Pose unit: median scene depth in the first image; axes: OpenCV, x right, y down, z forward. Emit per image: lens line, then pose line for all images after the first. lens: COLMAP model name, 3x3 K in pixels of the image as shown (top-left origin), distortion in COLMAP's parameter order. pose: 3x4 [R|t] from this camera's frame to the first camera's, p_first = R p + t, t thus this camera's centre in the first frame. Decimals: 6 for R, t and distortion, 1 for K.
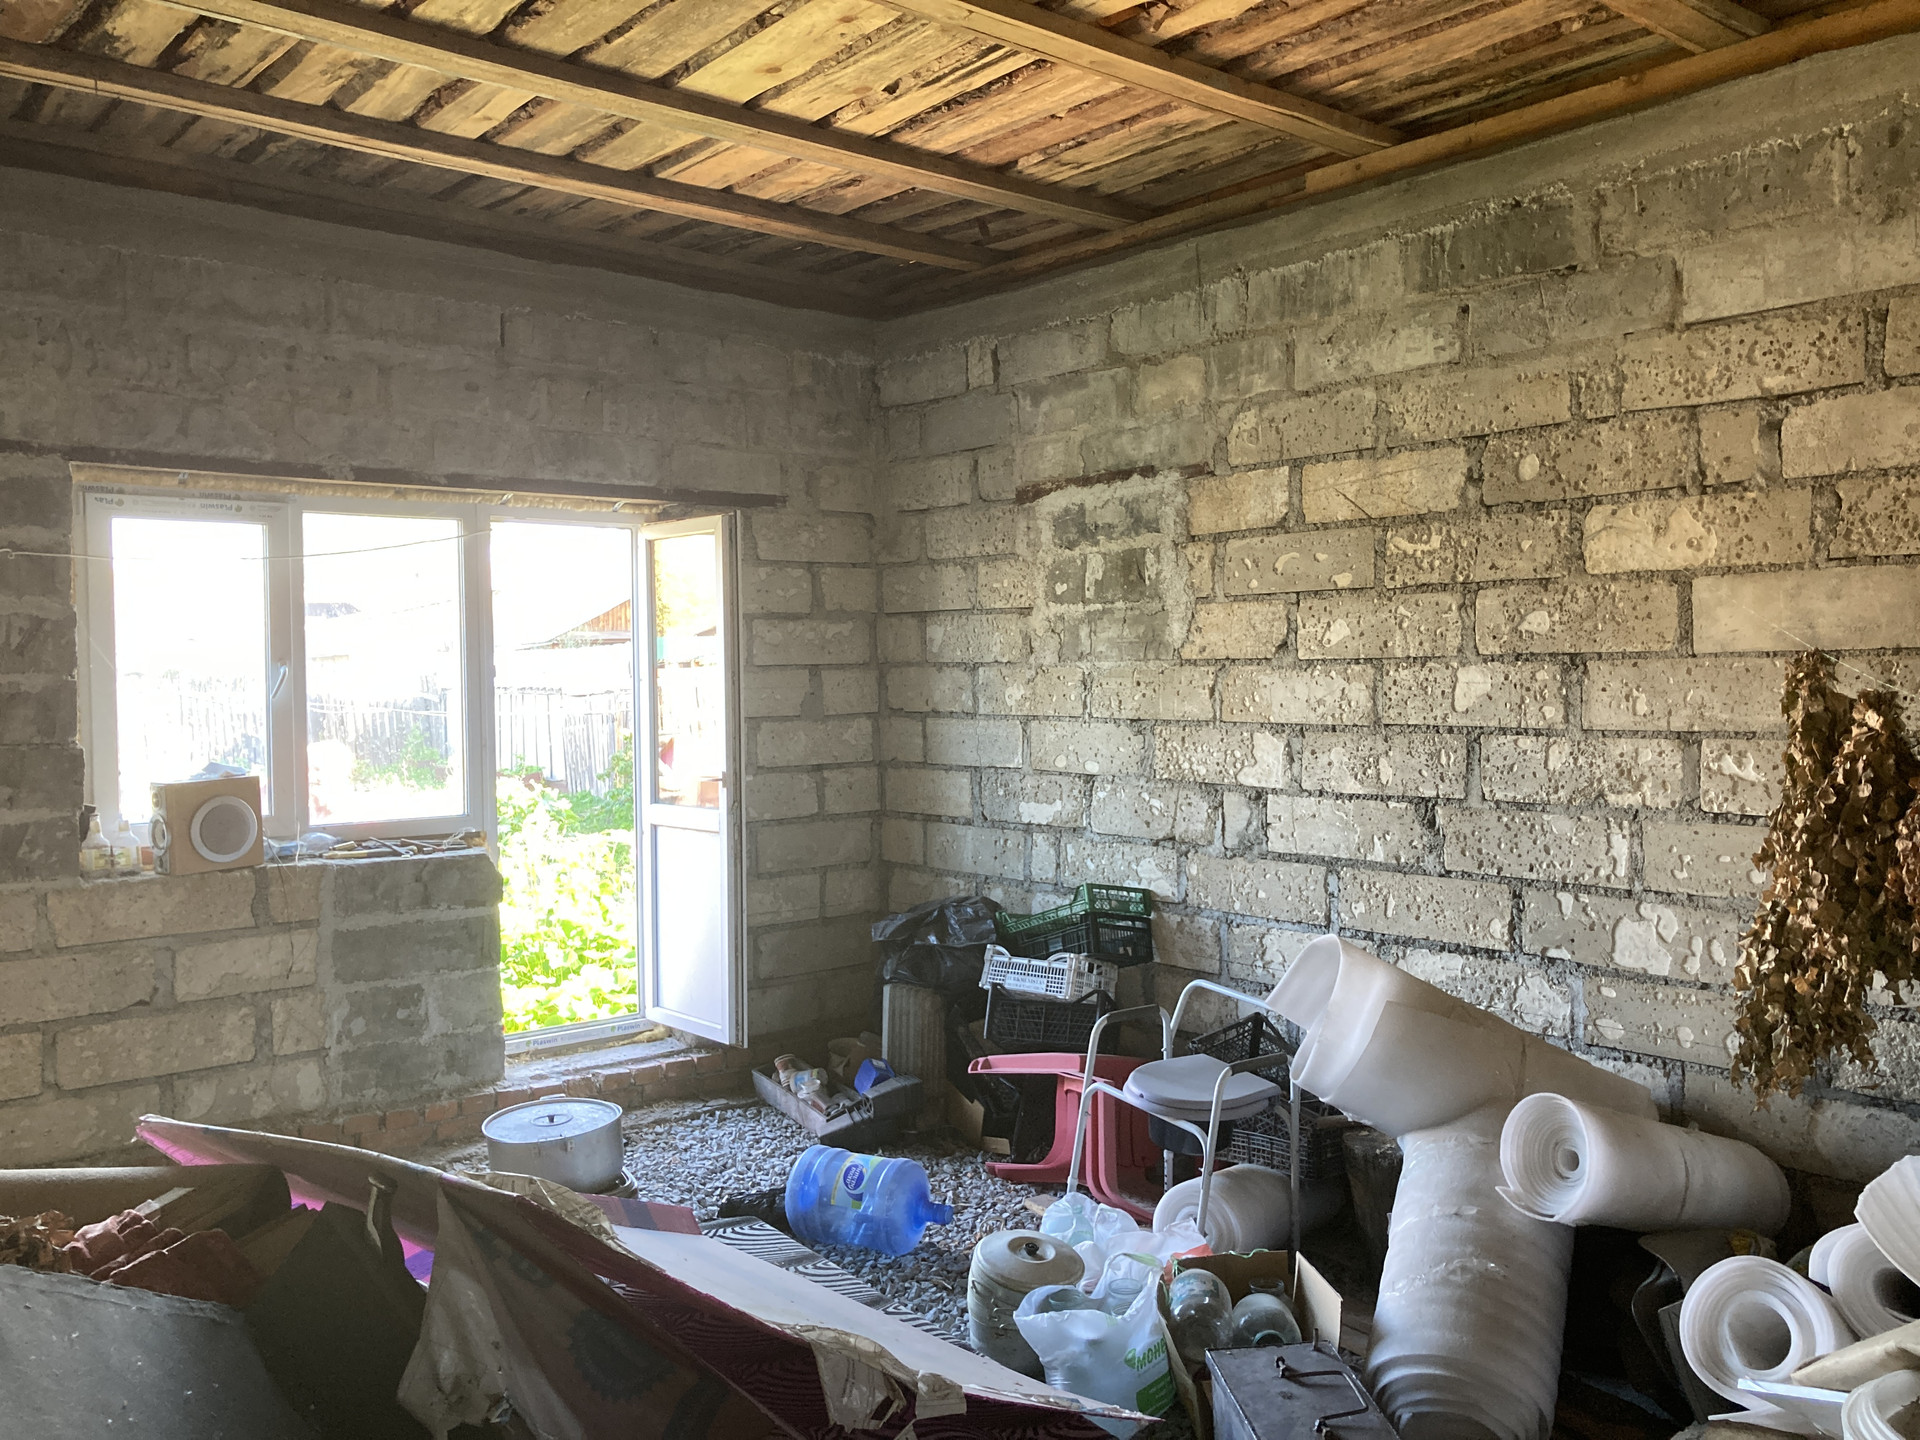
lens RADIAL K [[1564.3, 0, 956.0], [0, 1564.3, 710.6], [0, 0, 1]] dist [-0.000176, 0.082232]
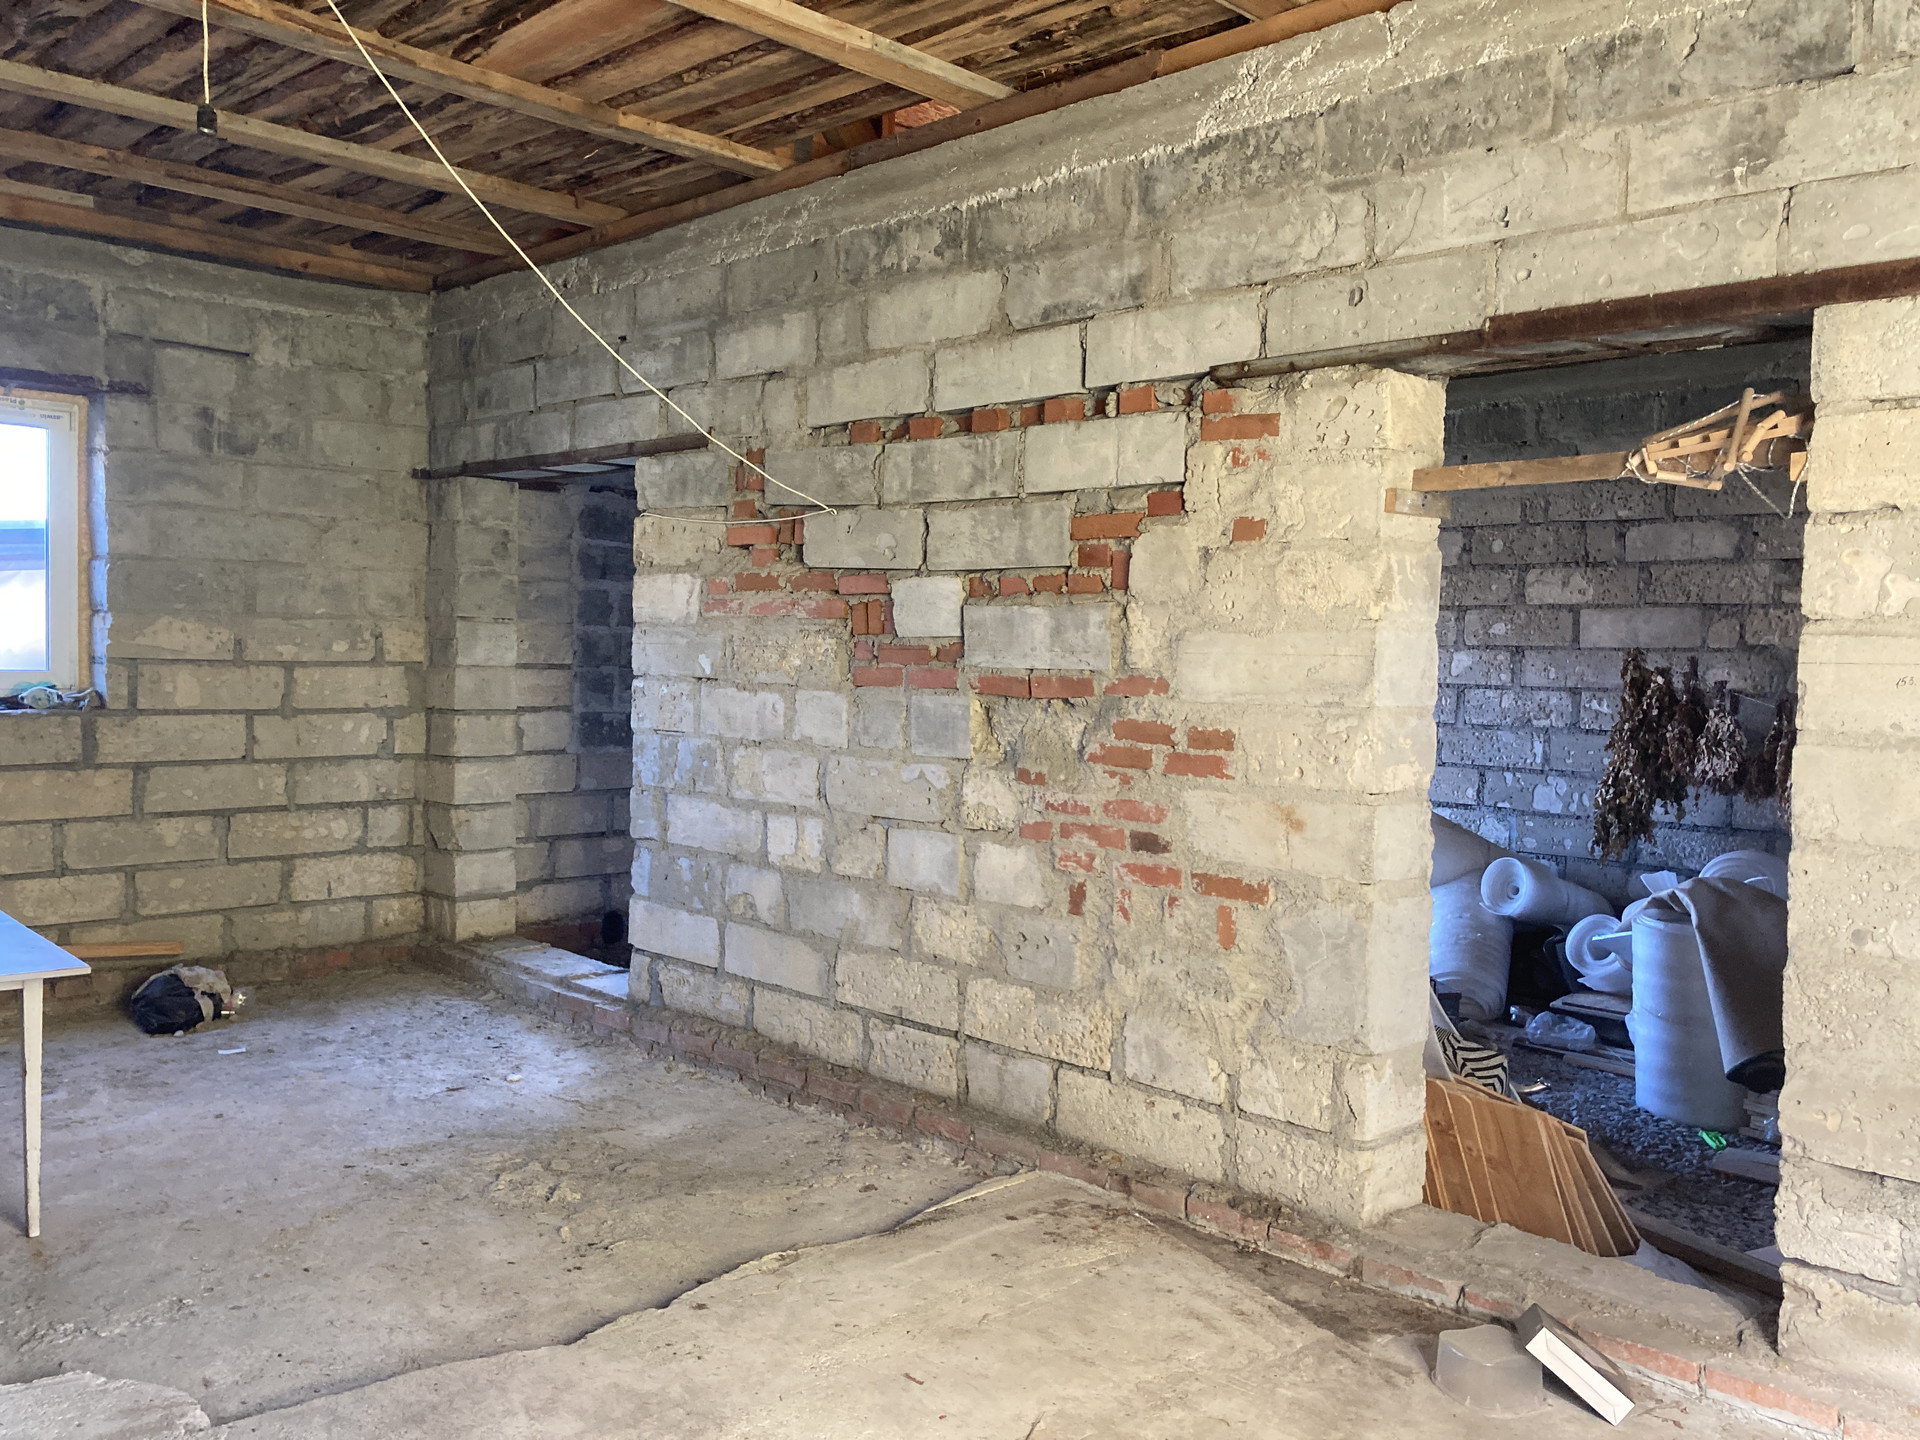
lens RADIAL K [[1590.0, 0, 965.9], [0, 1590.0, 717.9], [0, 0, 1]] dist [0.063246, -0.060325]
pose [[0.995201, 0.028734, 0.093534, -0.472825], [-0.030265, 0.999429, 0.014990, 0.043852], [-0.093050, -0.017749, 0.995503, -0.913743]]
